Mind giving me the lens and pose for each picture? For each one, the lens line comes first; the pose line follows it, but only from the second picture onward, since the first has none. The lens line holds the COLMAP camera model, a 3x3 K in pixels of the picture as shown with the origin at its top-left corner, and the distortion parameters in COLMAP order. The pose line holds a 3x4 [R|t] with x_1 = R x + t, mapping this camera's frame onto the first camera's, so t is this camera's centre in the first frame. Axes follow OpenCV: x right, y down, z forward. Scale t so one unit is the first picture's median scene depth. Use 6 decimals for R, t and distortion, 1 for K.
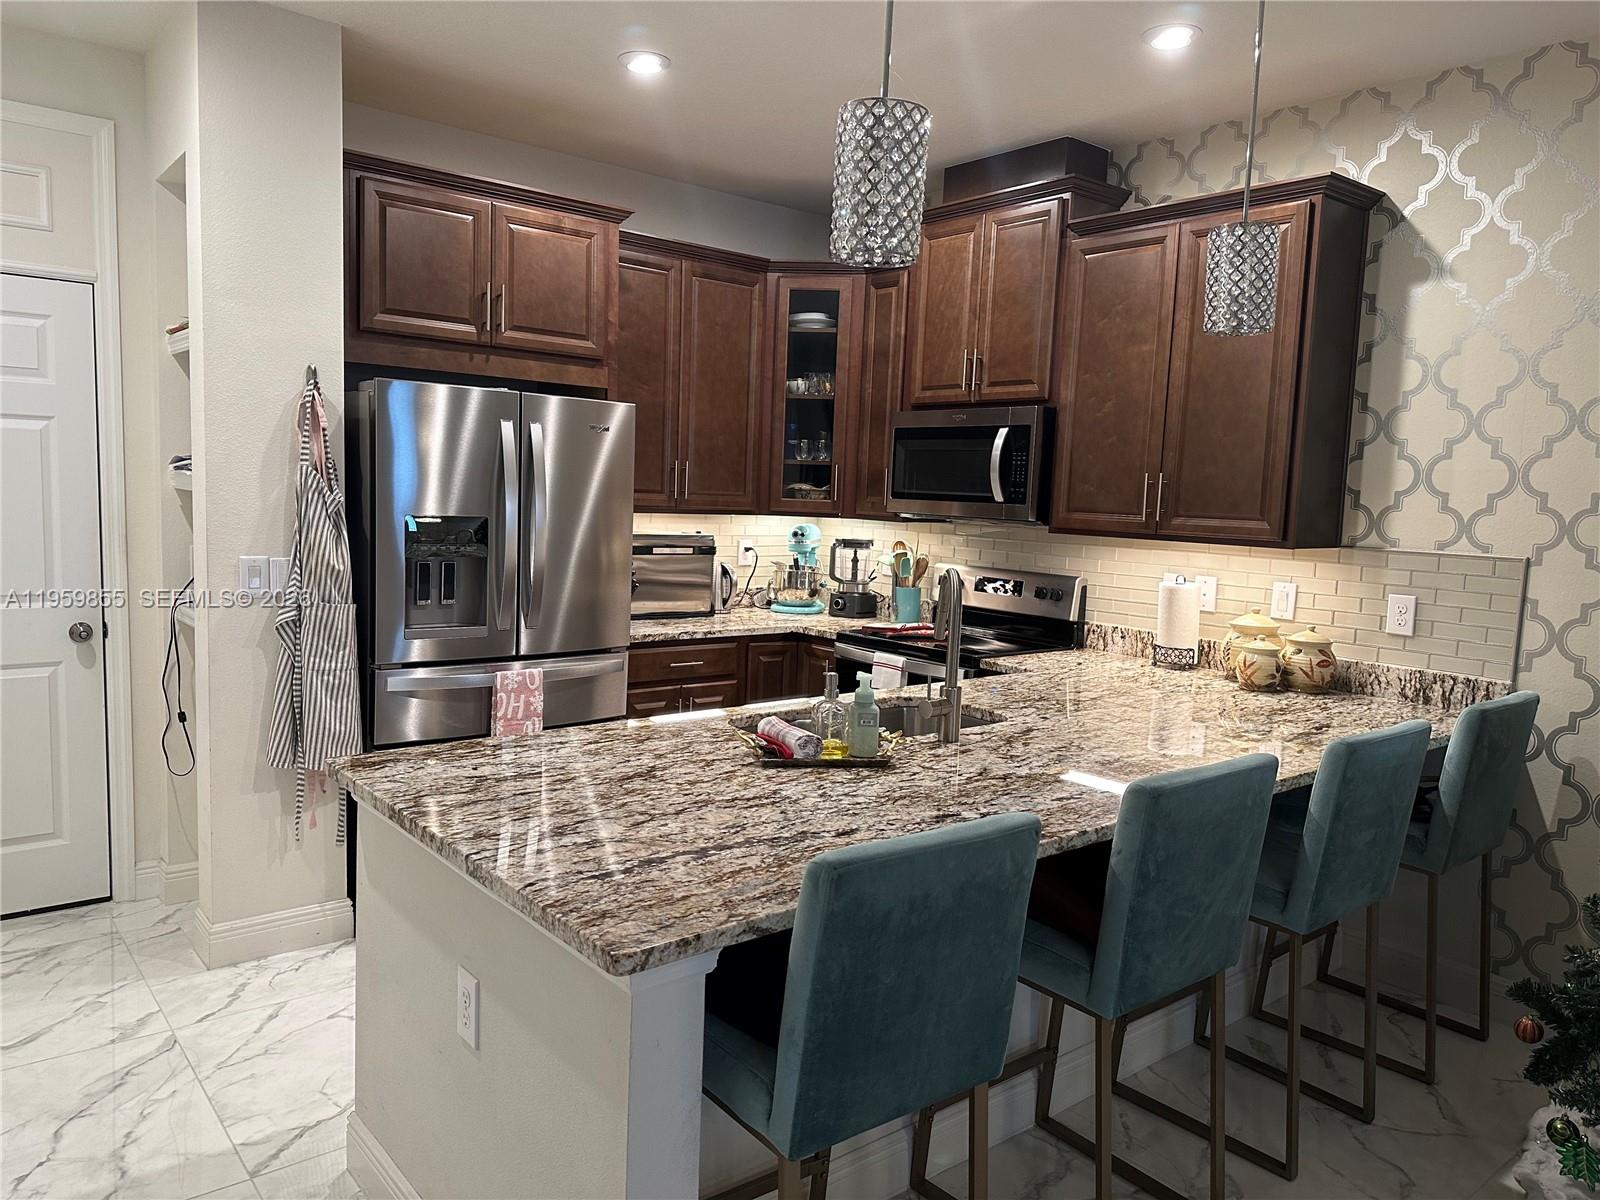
lens RADIAL K [[1123.0, 0, 800.0], [0, 1123.0, 600.0], [0, 0, 1]] dist [0.137658, -0.213476]
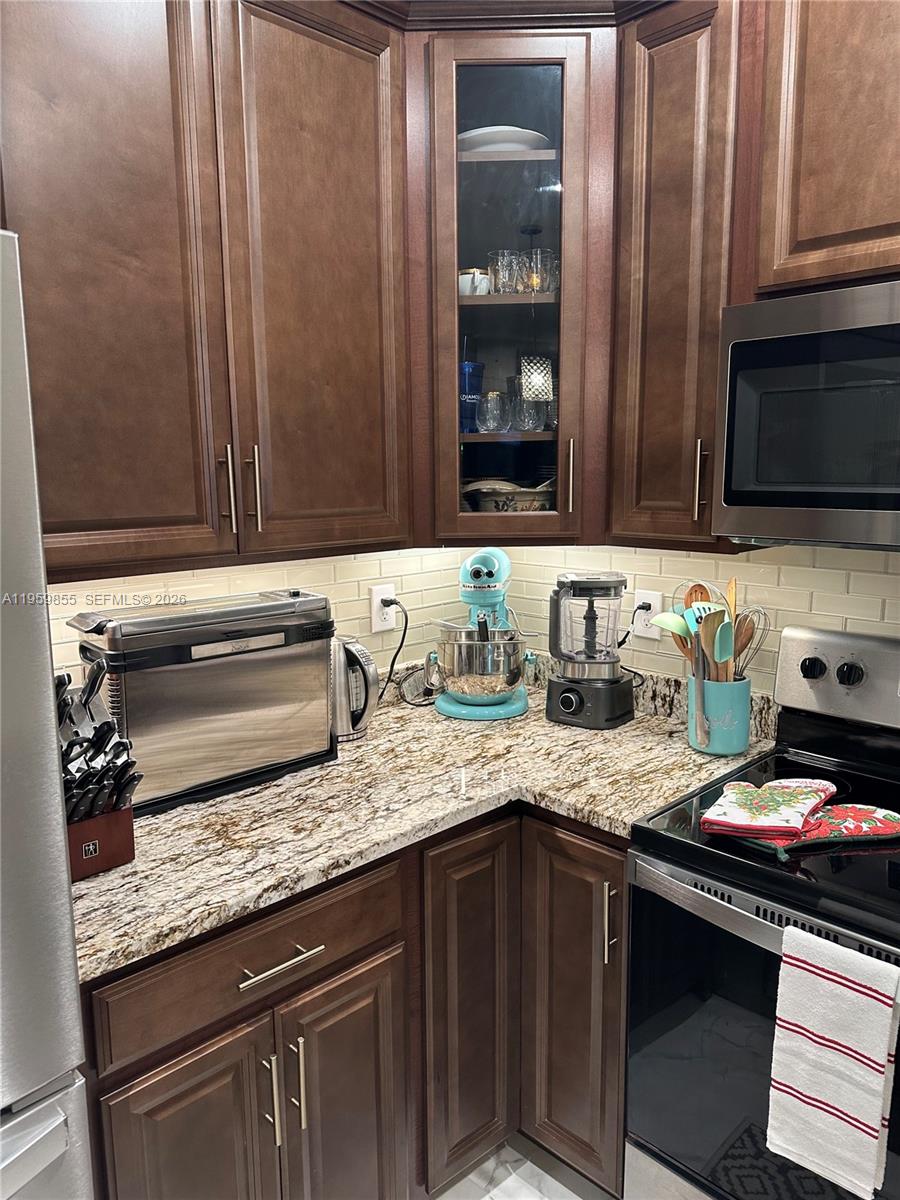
lens RADIAL K [[840.1, 0, 450.0], [0, 840.1, 600.0], [0, 0, 1]] dist [0.060868, -0.075872]
pose [[0.995065, -0.062595, 0.076987, -0.051439], [0.058335, 0.996703, 0.056388, -0.073592], [-0.080263, -0.051618, 0.995436, 0.632573]]
